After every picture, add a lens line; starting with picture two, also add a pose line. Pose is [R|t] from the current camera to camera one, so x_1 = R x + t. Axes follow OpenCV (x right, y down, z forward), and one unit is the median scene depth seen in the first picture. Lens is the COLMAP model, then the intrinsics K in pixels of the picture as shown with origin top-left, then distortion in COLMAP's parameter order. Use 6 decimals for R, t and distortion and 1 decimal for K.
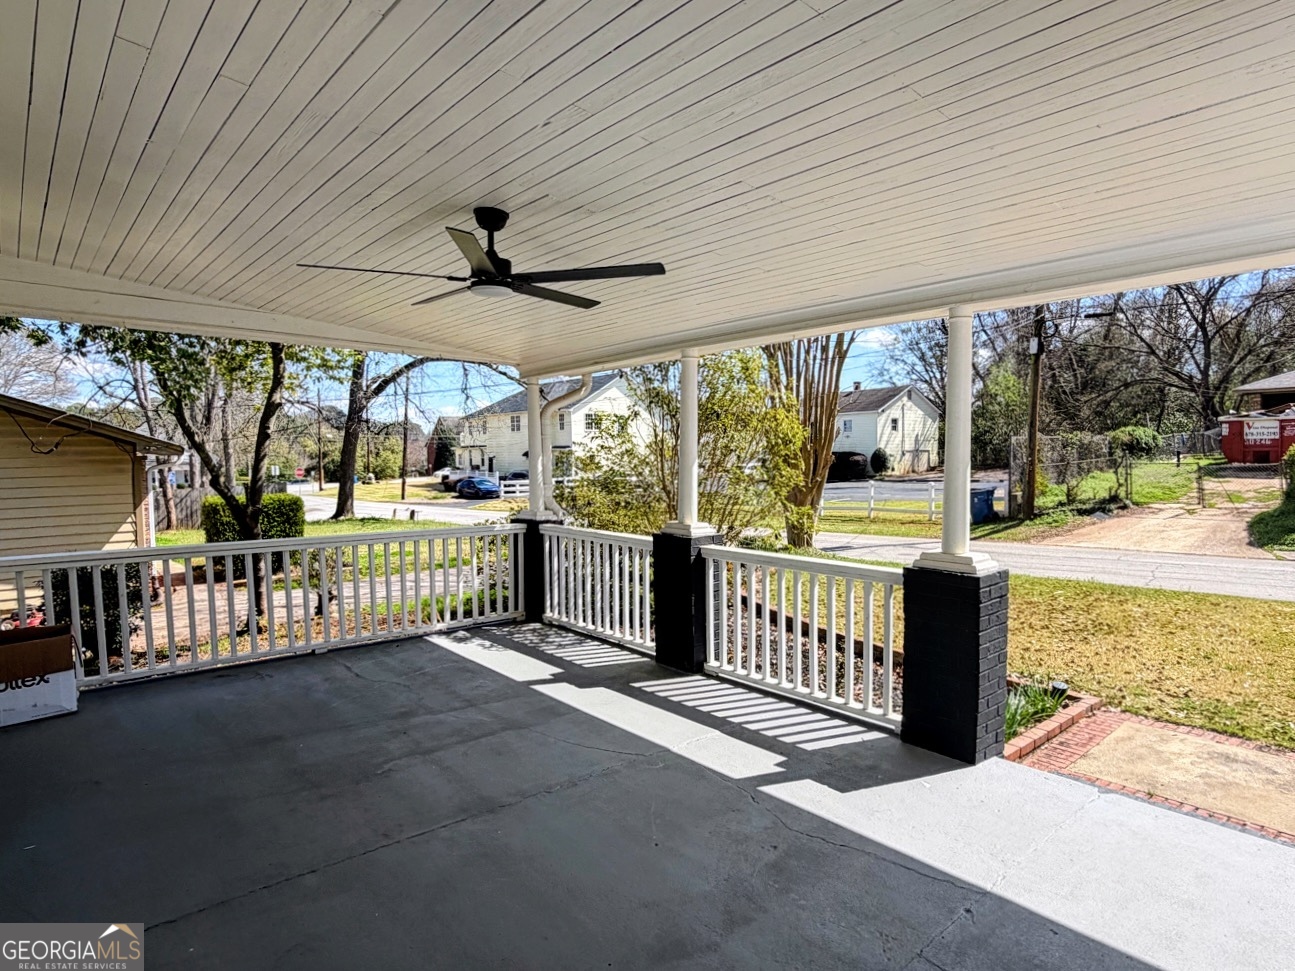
lens RADIAL K [[758.6, 0, 647.5], [0, 758.6, 485.5], [0, 0, 1]] dist [-0.004018, -0.000498]
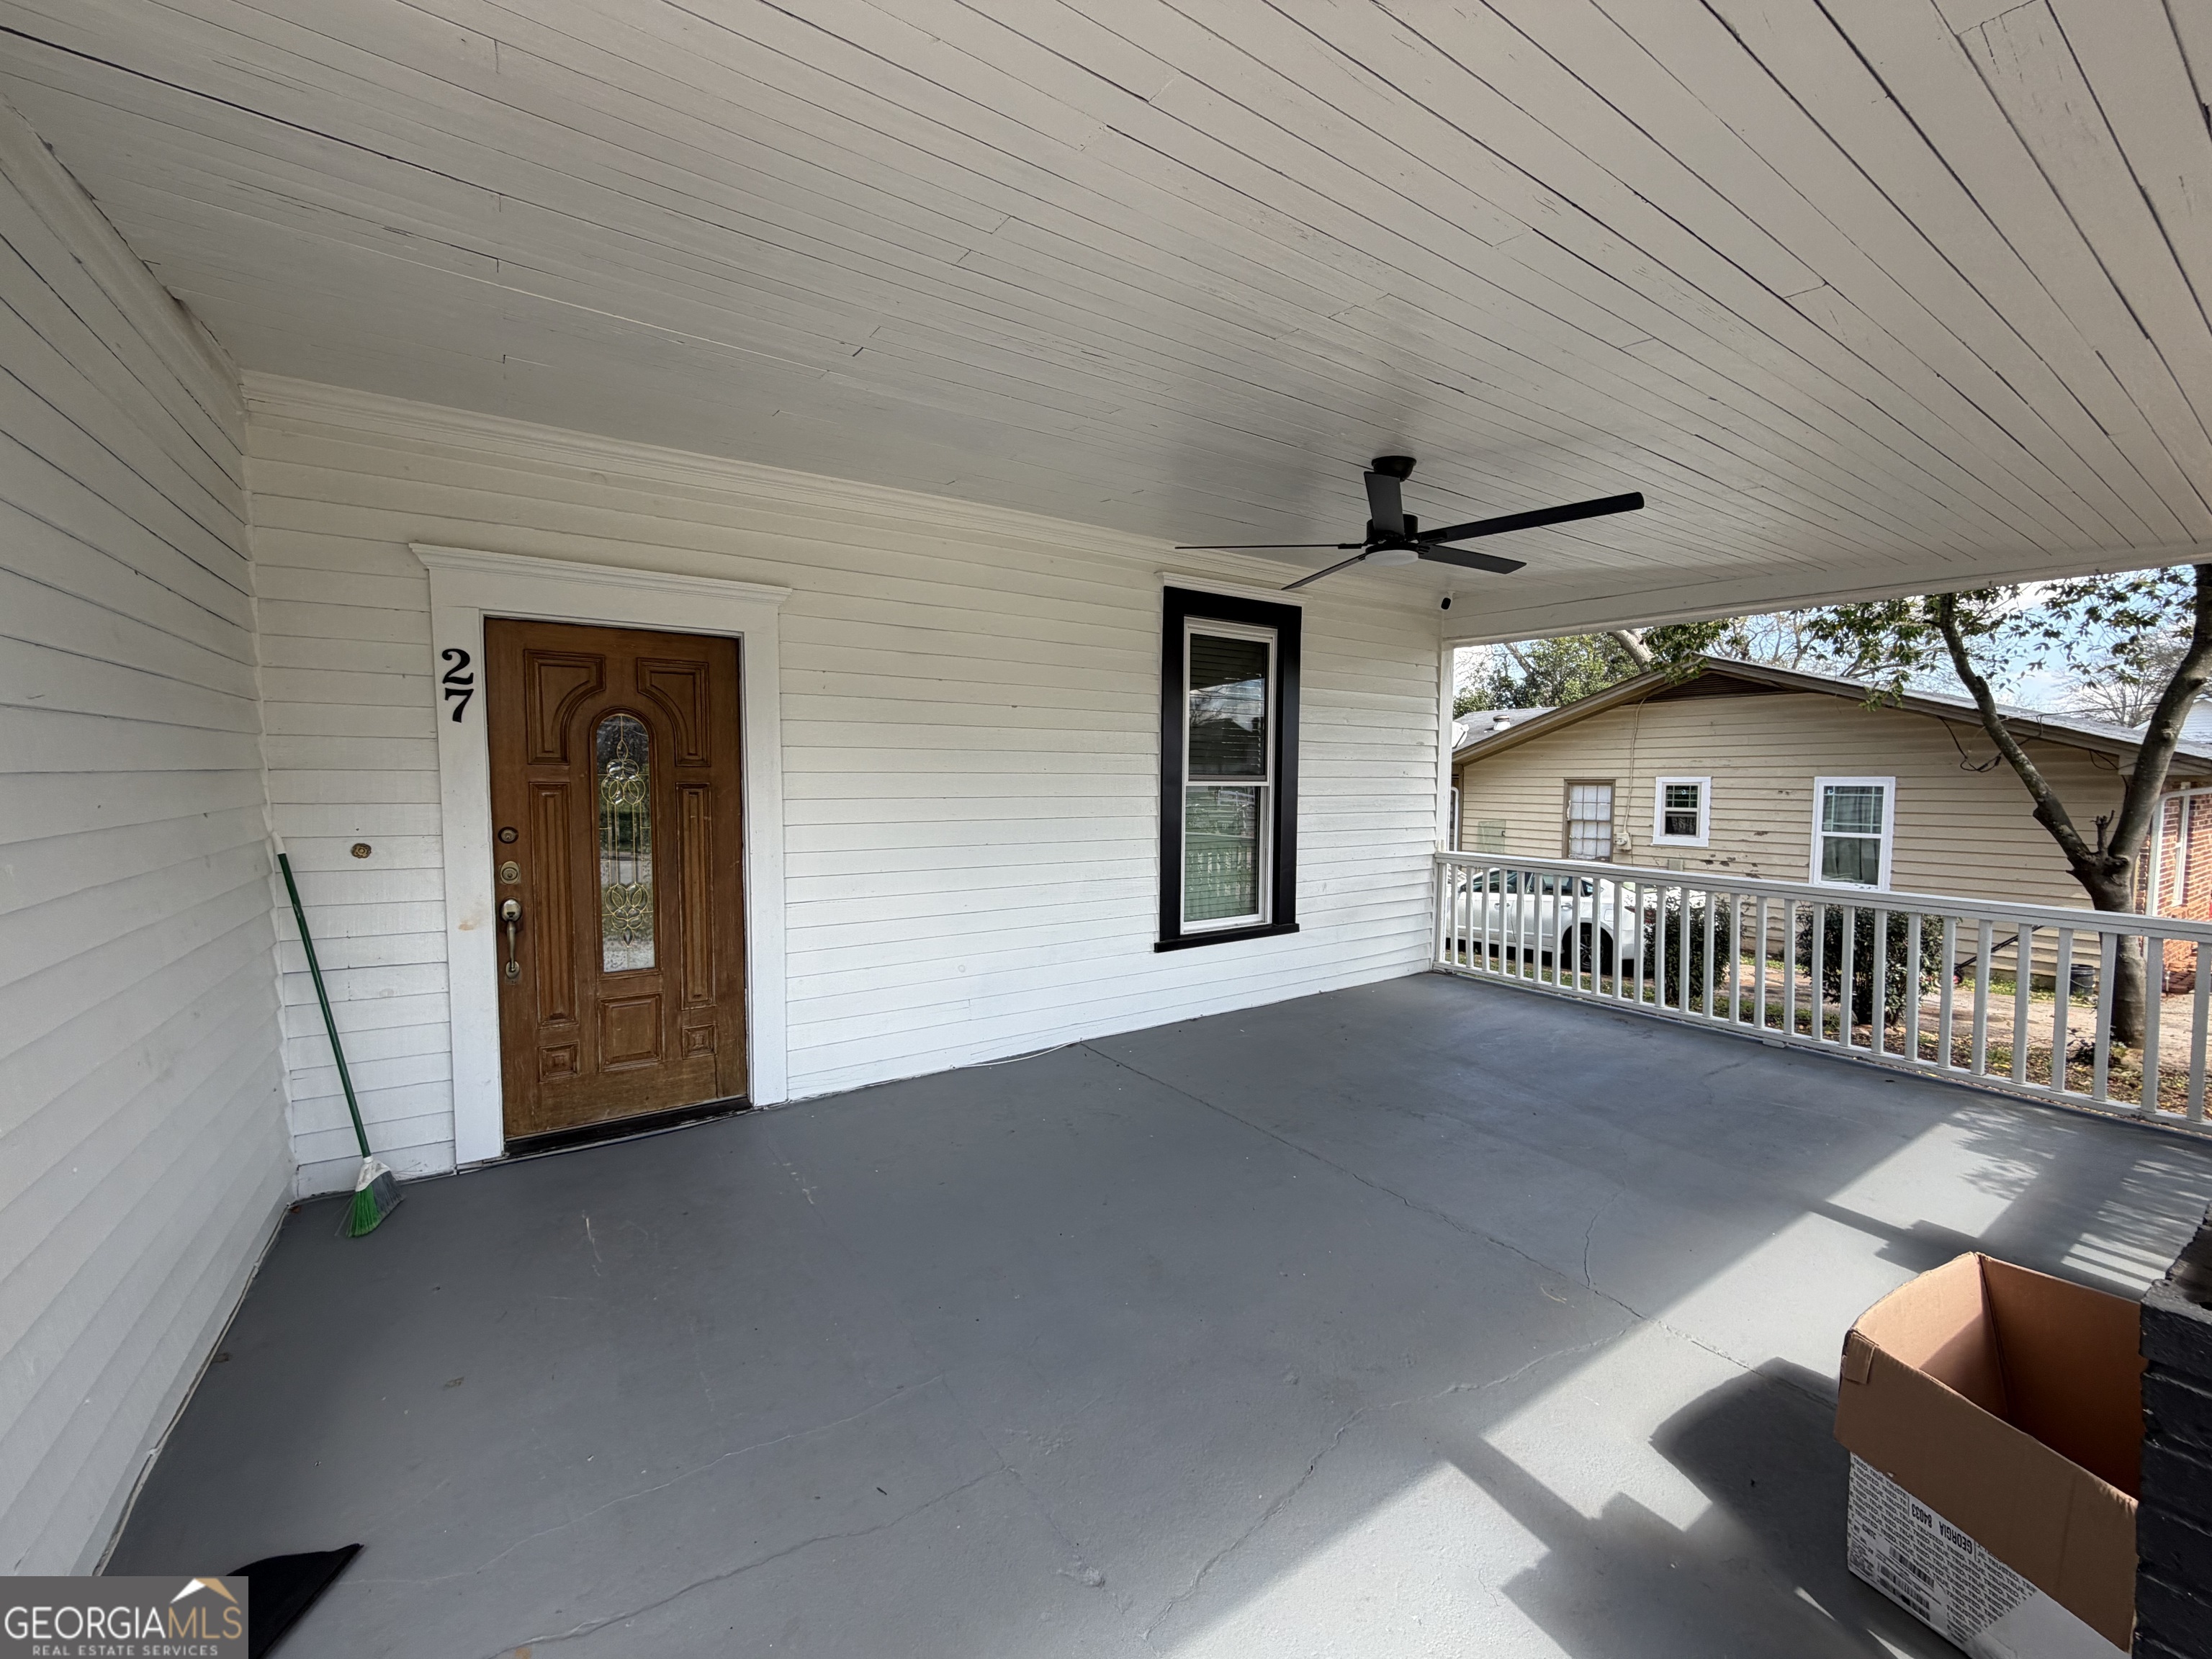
lens RADIAL K [[877.0, 0, 1107.5], [0, 877.0, 834.3], [0, 0, 1]] dist [0.000502, 0.000304]
pose [[-0.115456, 0.071303, -0.990750, 0.695143], [-0.045524, 0.995992, 0.076986, -0.018672], [0.992269, 0.053992, -0.111748, 0.718584]]
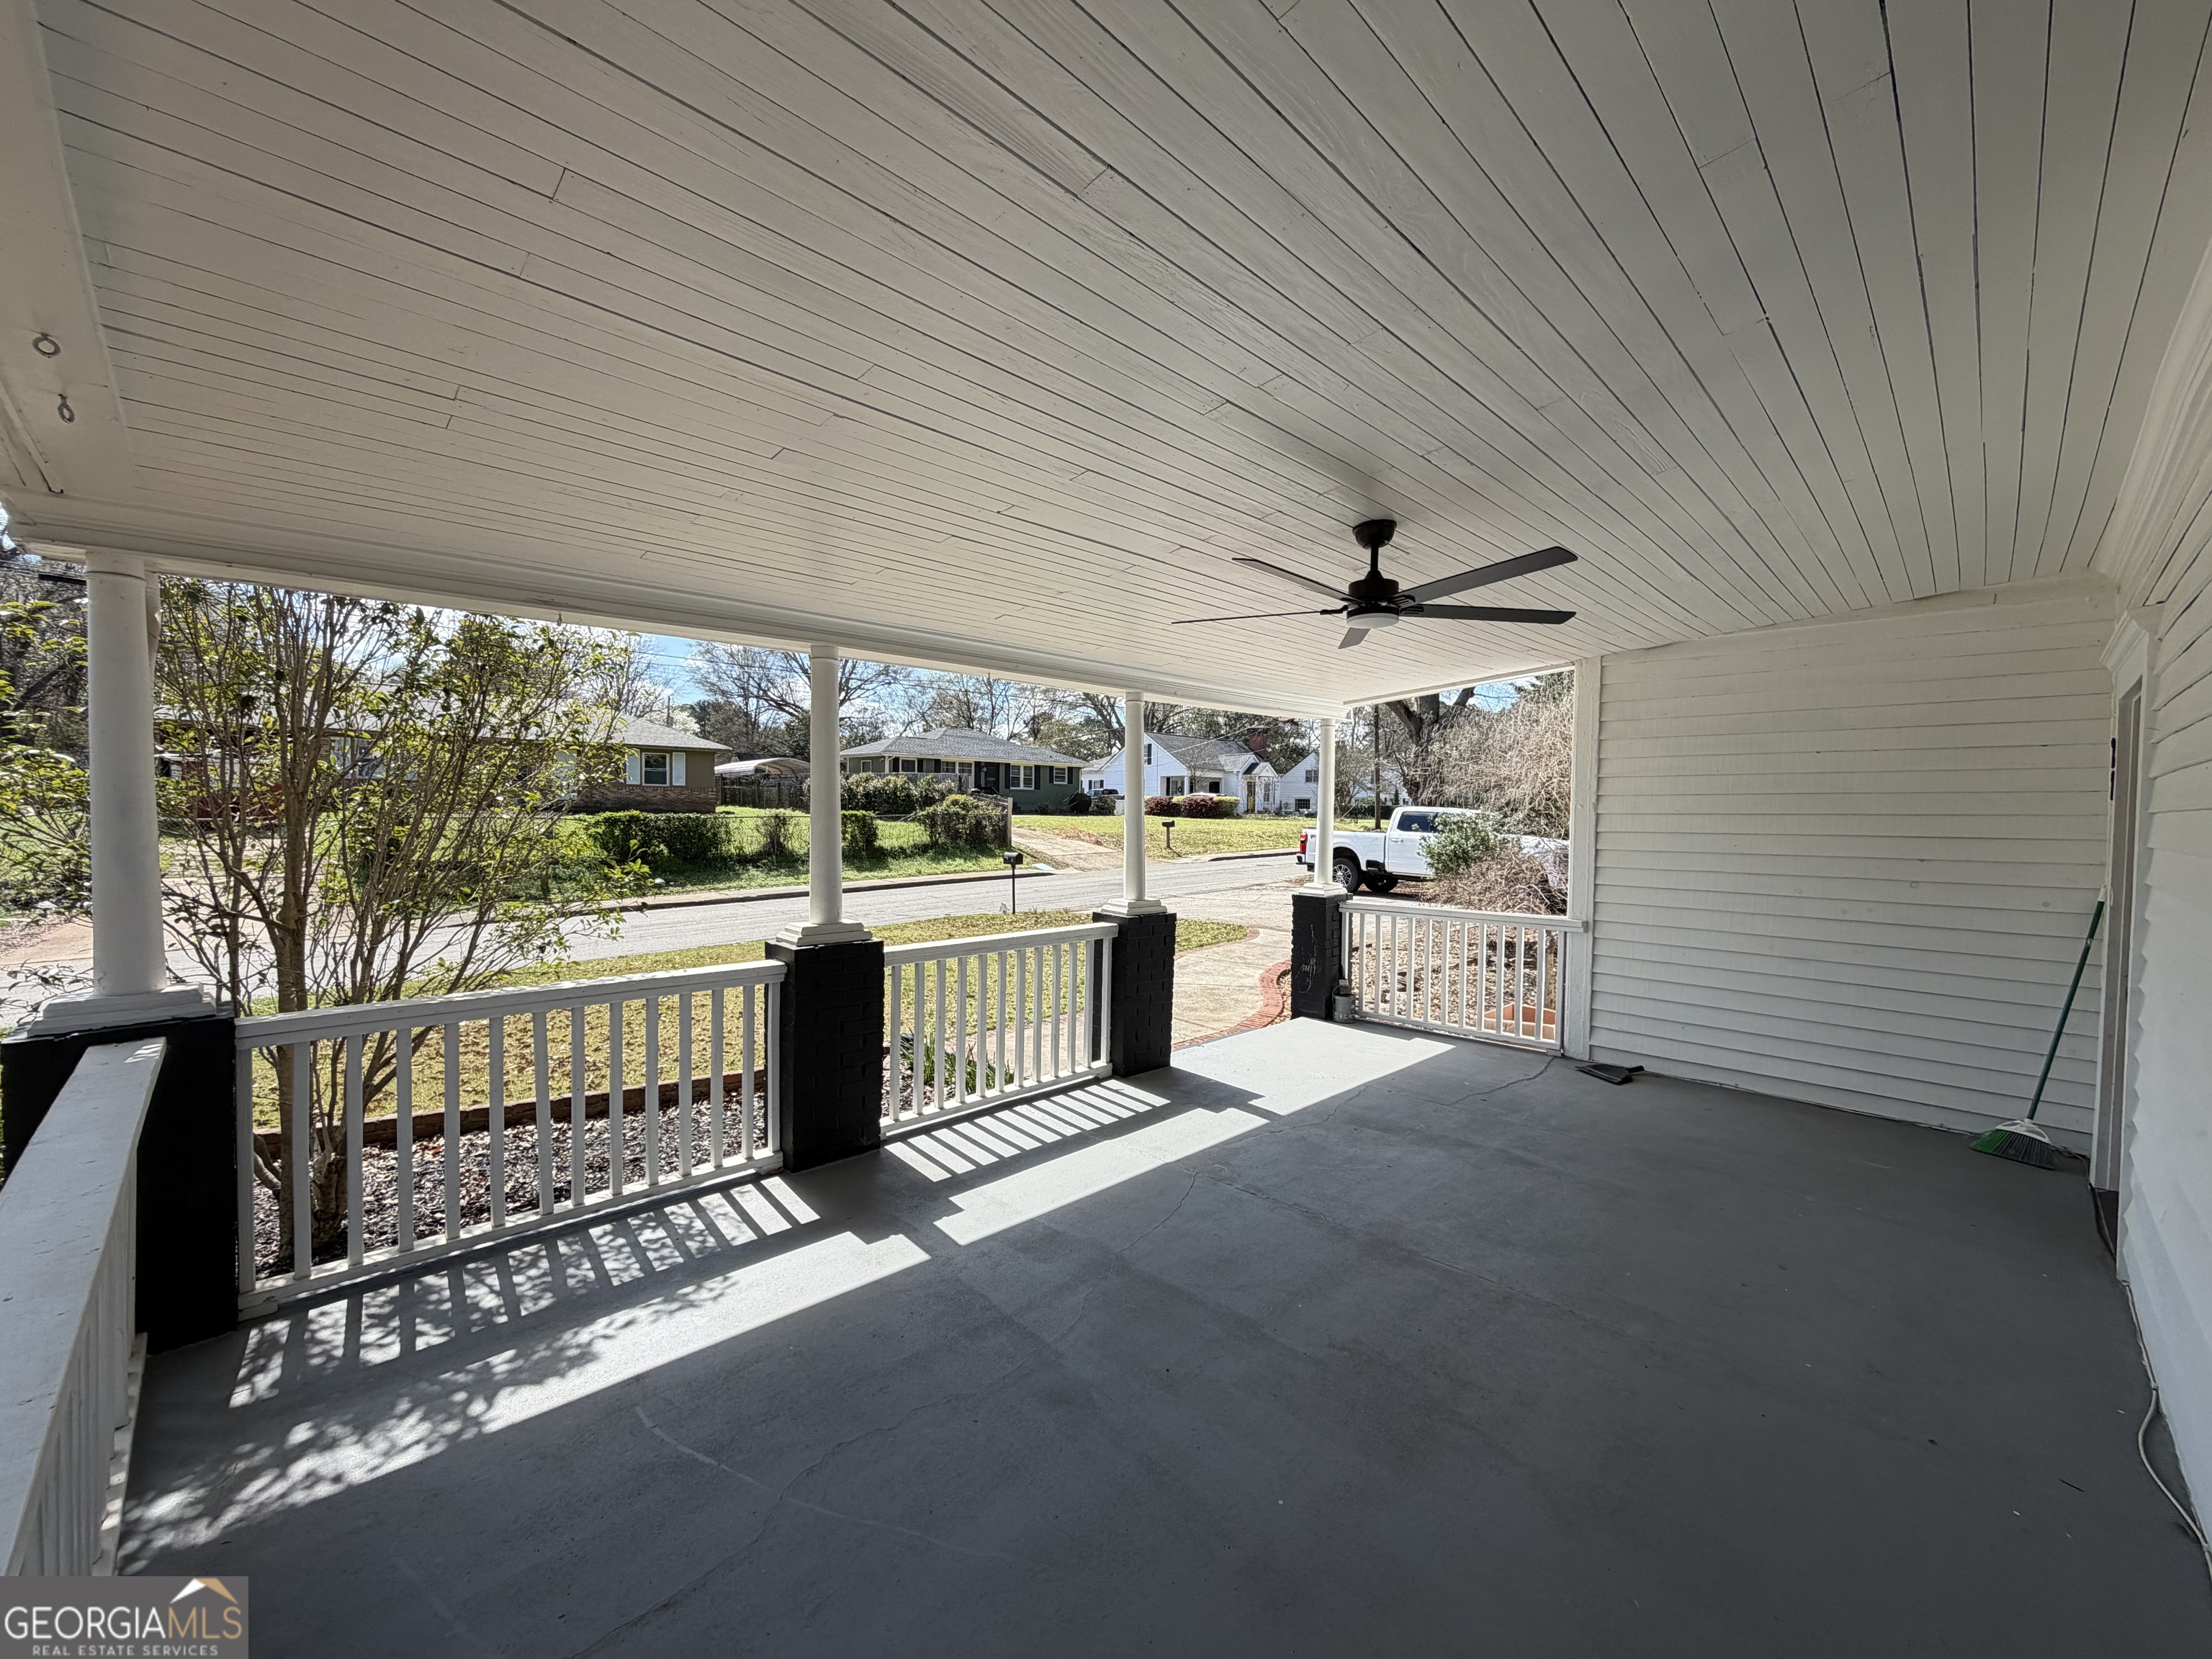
lens RADIAL K [[871.2, 0, 1099.4], [0, 871.2, 834.3], [0, 0, 1]] dist [0.002024, 0.000056]
pose [[-0.066319, -0.022222, 0.997551, -0.992671], [0.032094, 0.999187, 0.024393, -0.050129], [-0.997282, 0.033634, -0.065552, 1.199272]]
